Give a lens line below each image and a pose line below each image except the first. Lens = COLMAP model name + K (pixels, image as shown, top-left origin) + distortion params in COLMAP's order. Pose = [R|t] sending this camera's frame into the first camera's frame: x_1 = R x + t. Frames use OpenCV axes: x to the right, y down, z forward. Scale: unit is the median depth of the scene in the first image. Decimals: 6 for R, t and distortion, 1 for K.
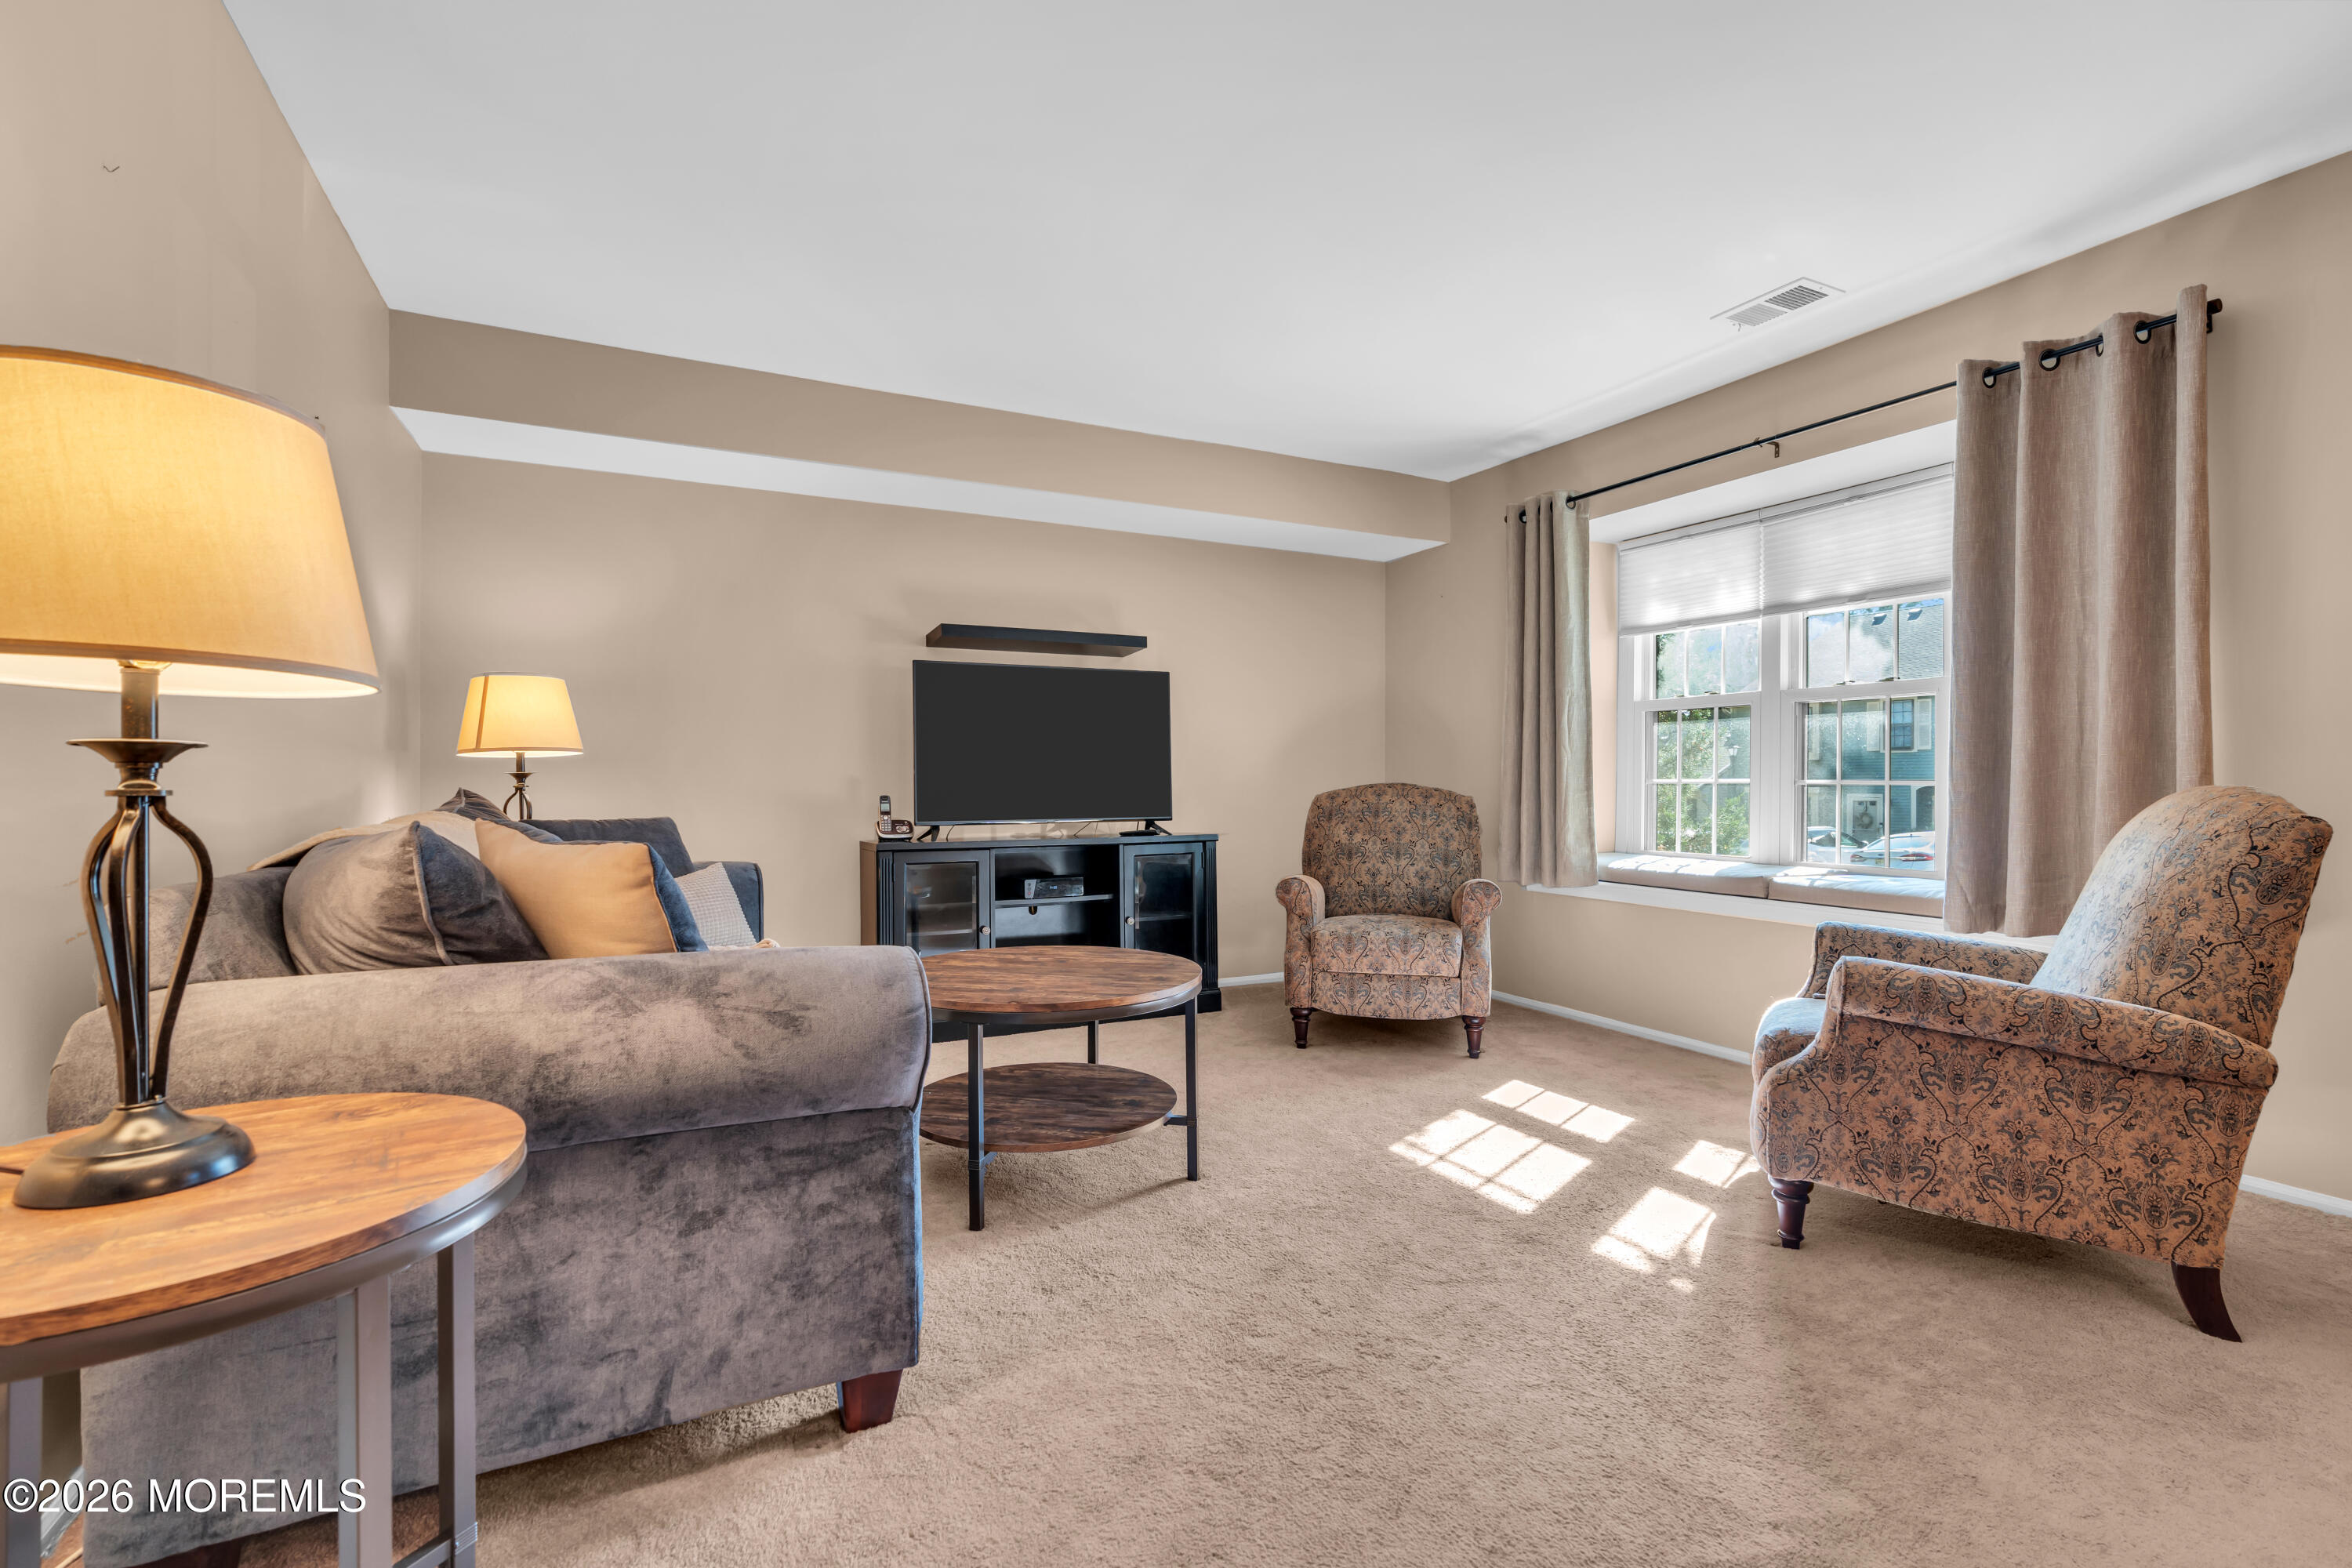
lens RADIAL K [[1041.4, 0, 1176.0], [0, 1041.4, 784.0], [0, 0, 1]] dist [-0.004230, -0.000140]
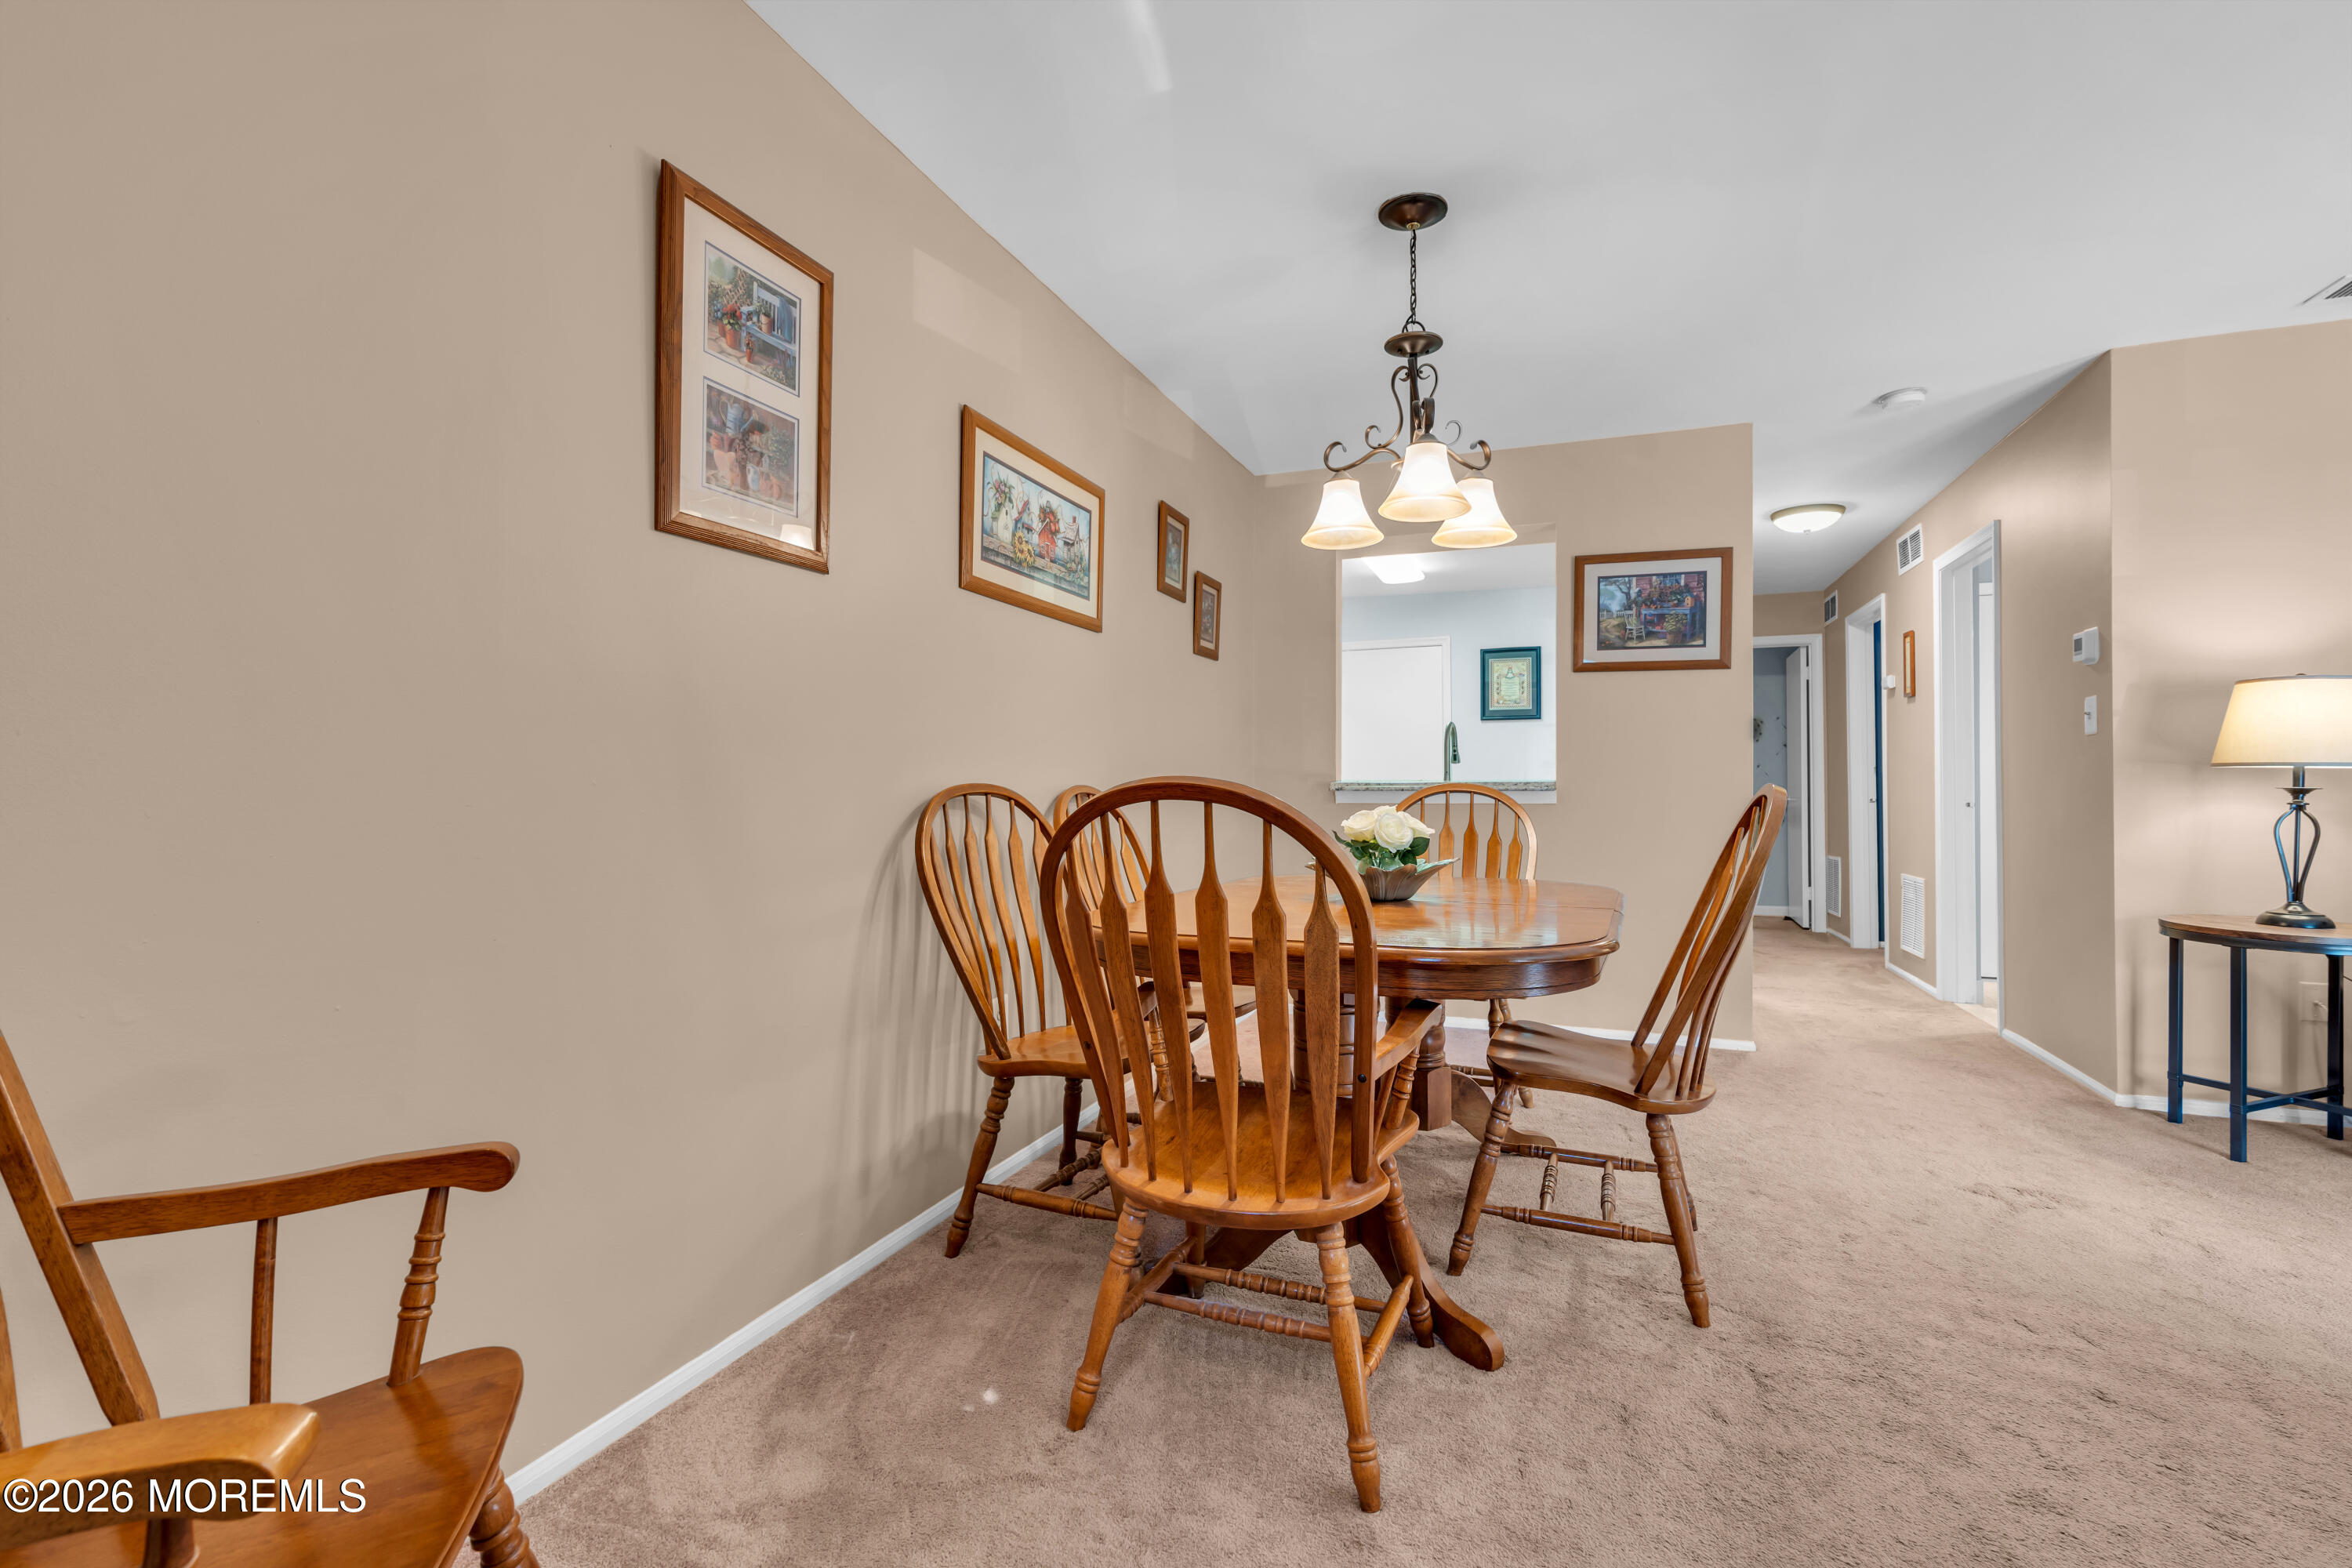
lens RADIAL K [[1050.0, 0, 1166.2], [0, 1050.0, 774.0], [0, 0, 1]] dist [-0.021418, 0.008010]
pose [[-0.748397, -0.014555, -0.663091, 0.891815], [-0.007068, 0.999877, -0.013970, -0.003526], [0.663213, -0.005768, -0.748409, 0.262820]]
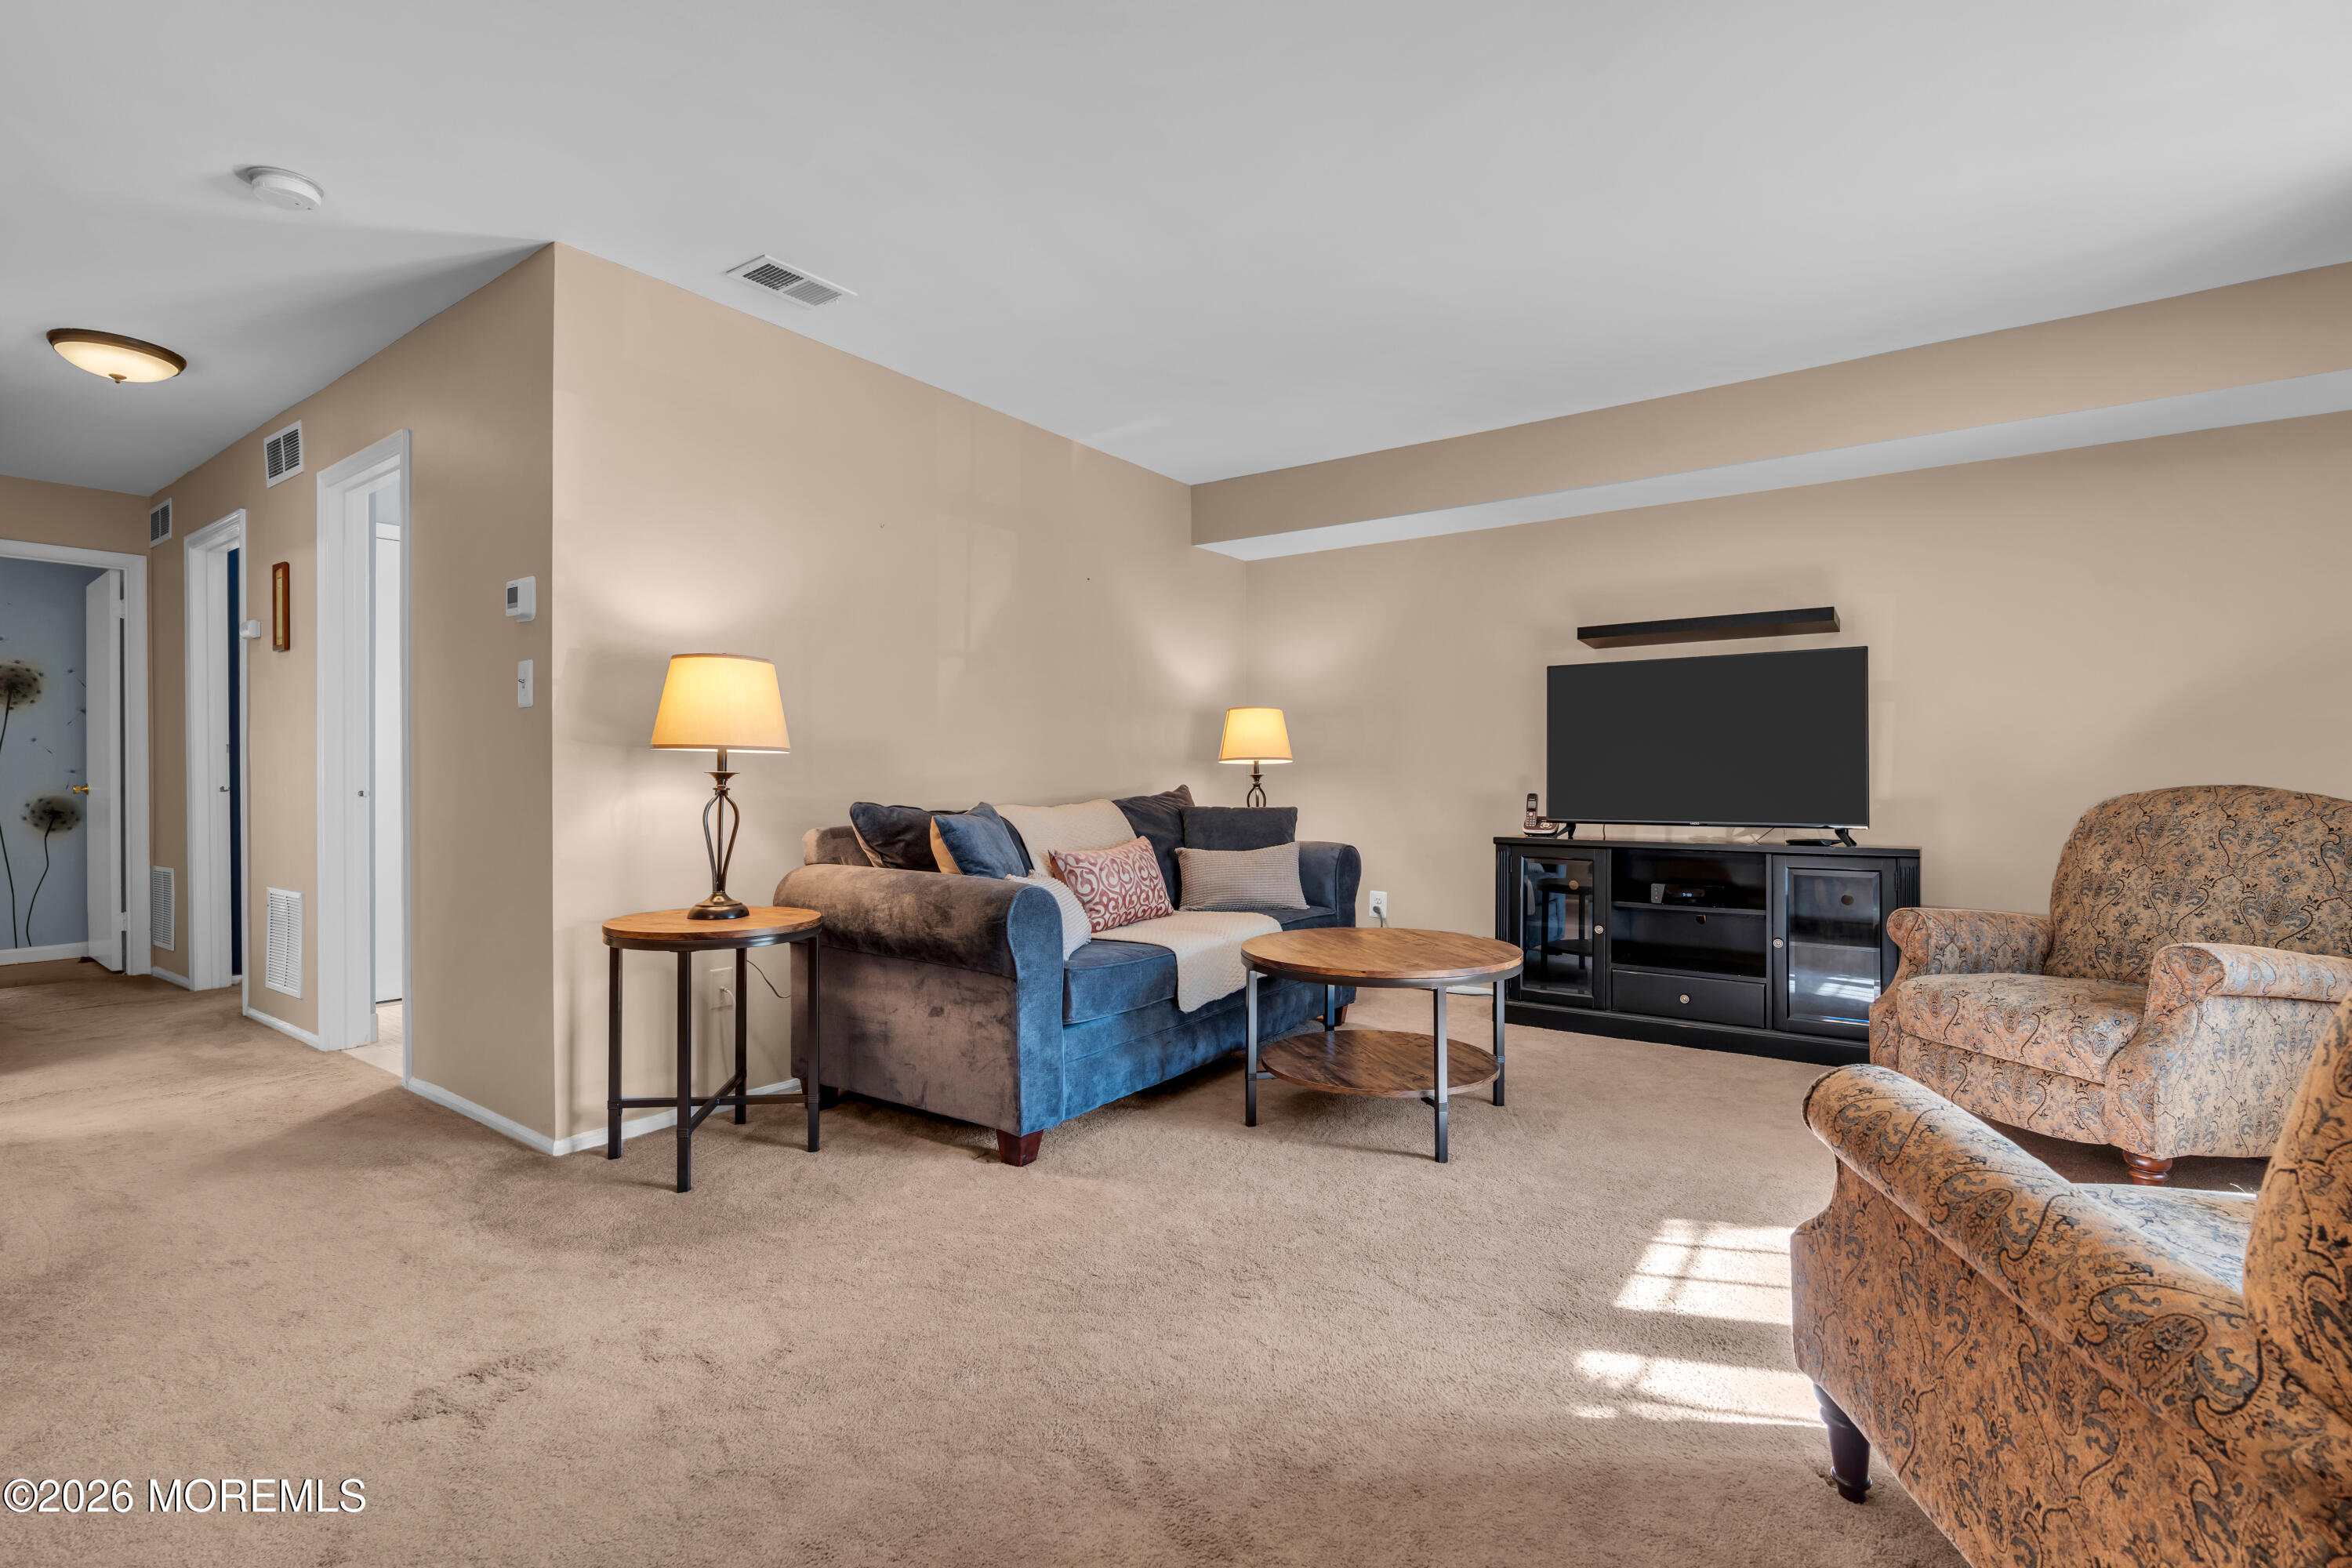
lens RADIAL K [[1050.0, 0, 1166.2], [0, 1050.0, 774.0], [0, 0, 1]] dist [-0.021418, 0.008010]
pose [[0.470340, -0.002169, -0.882483, 0.558650], [-0.000422, 0.999996, -0.002683, -0.006918], [0.882485, 0.001635, 0.470337, 0.174272]]
